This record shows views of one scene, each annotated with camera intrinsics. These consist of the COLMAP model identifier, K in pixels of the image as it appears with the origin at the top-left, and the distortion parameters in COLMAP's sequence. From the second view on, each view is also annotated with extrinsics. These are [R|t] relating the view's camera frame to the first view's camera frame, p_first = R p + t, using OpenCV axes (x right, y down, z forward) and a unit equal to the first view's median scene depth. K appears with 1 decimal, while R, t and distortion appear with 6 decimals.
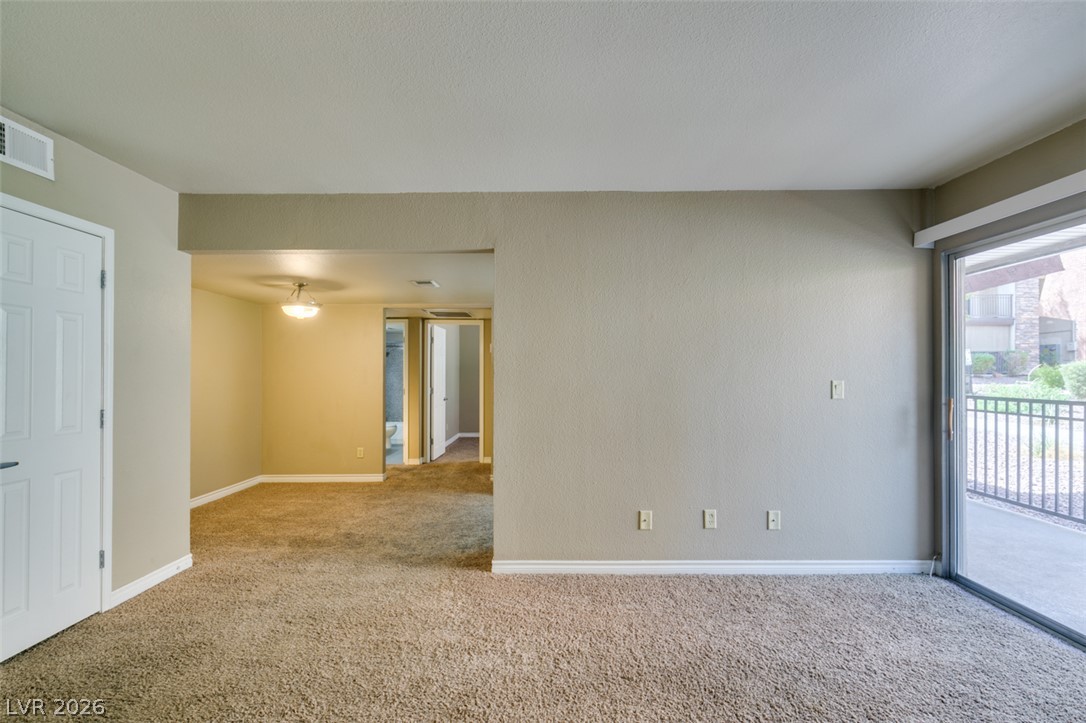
lens RADIAL K [[488.0, 0, 540.1], [0, 488.0, 372.2], [0, 0, 1]] dist [-0.001085, 0.000526]
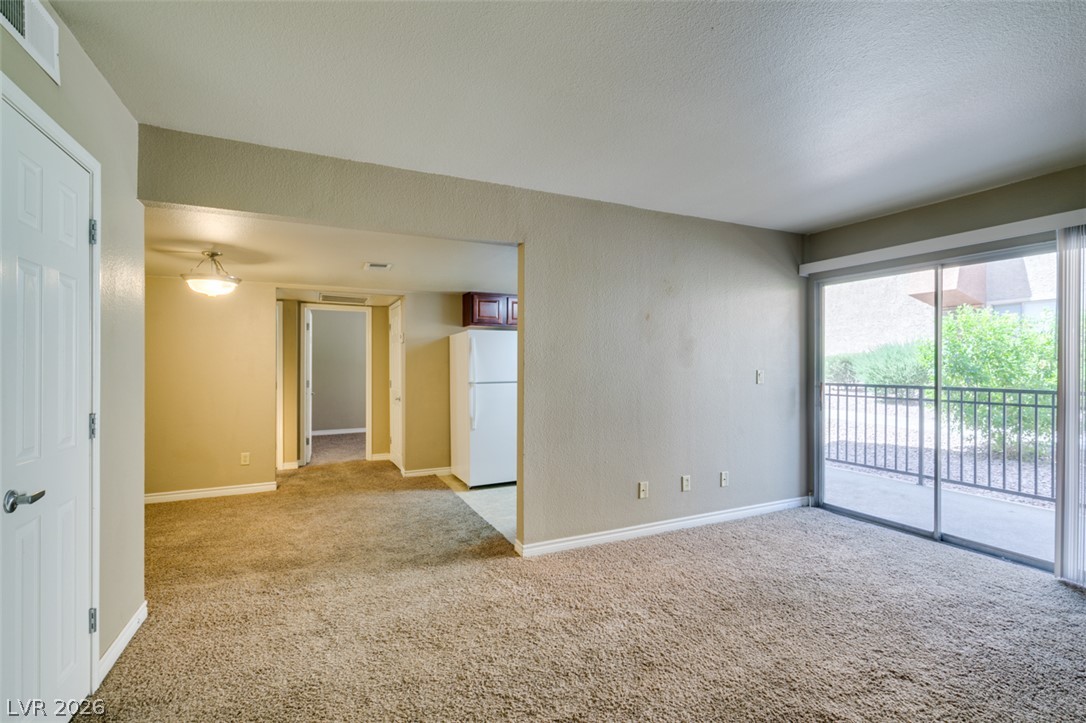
lens RADIAL K [[485.5, 0, 539.6], [0, 485.5, 365.9], [0, 0, 1]] dist [-0.001641, -0.000246]
pose [[0.902251, 0.001089, 0.431211, -0.508041], [-0.003067, 0.999988, 0.003893, 0.001983], [-0.431201, -0.004835, 0.902243, 0.058777]]
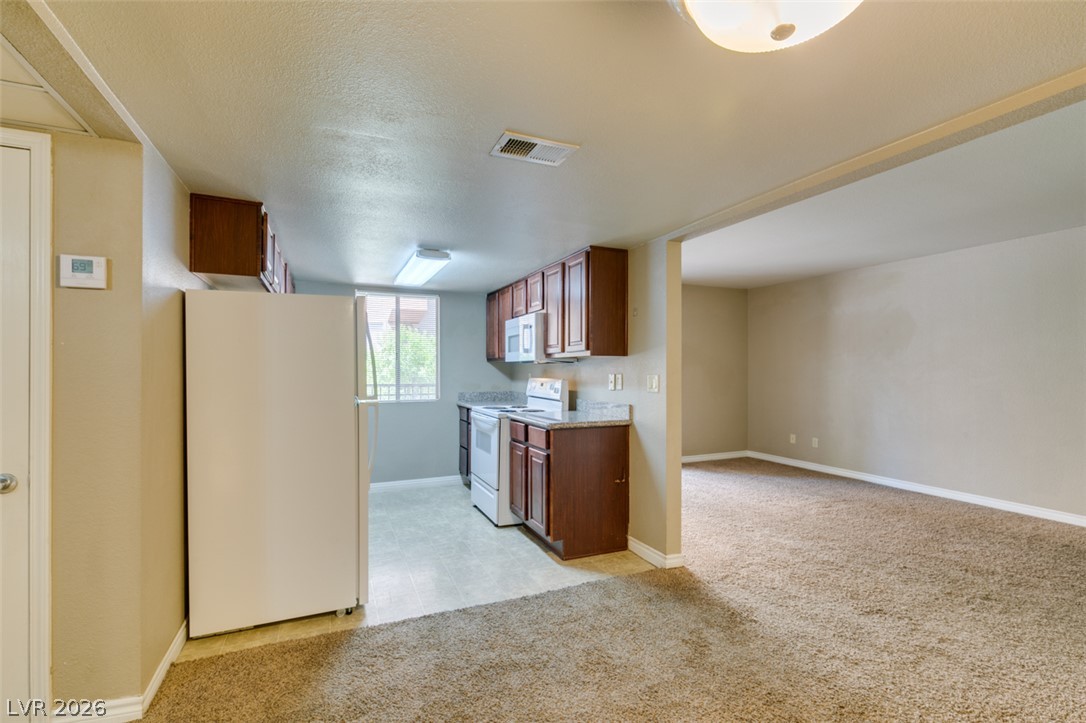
lens RADIAL K [[485.5, 0, 539.6], [0, 485.5, 365.9], [0, 0, 1]] dist [-0.001641, -0.000246]
pose [[-0.406132, 0.007406, 0.913785, -0.892934], [-0.008773, 0.999889, -0.012003, 0.014183], [-0.913772, -0.012892, -0.406022, 1.676694]]
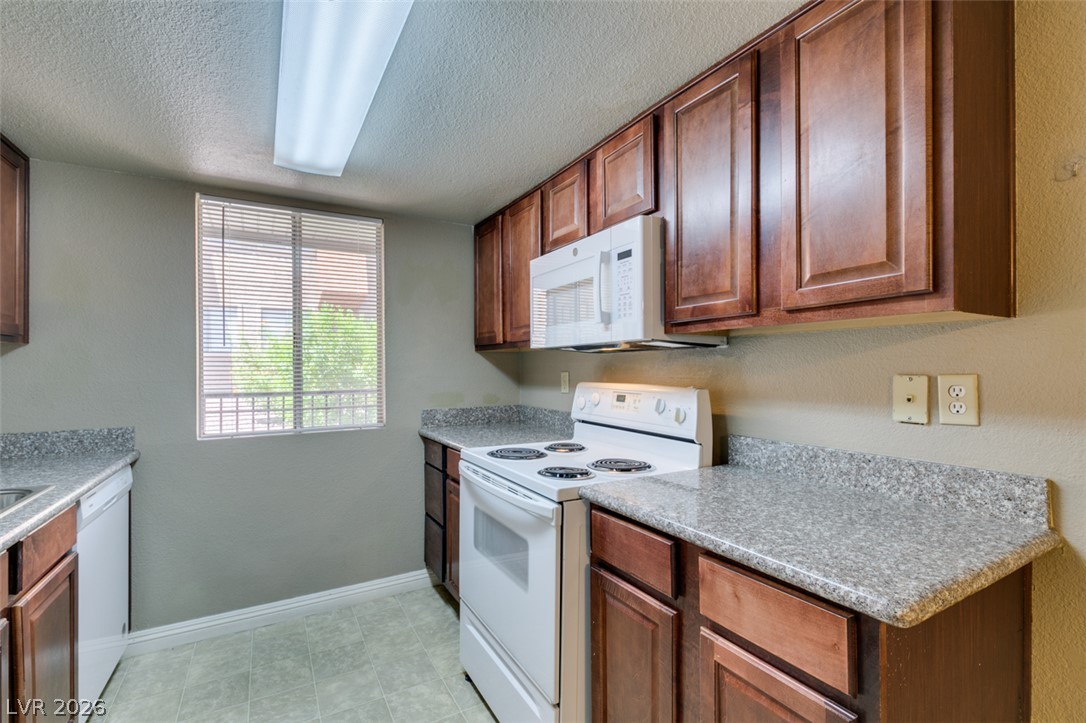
lens RADIAL K [[485.5, 0, 539.6], [0, 485.5, 365.9], [0, 0, 1]] dist [-0.001641, -0.000246]
pose [[-0.501645, 0.003715, 0.865066, -0.078269], [-0.003871, 0.999971, -0.006539, 0.013864], [-0.865065, -0.006629, -0.501616, 1.500148]]
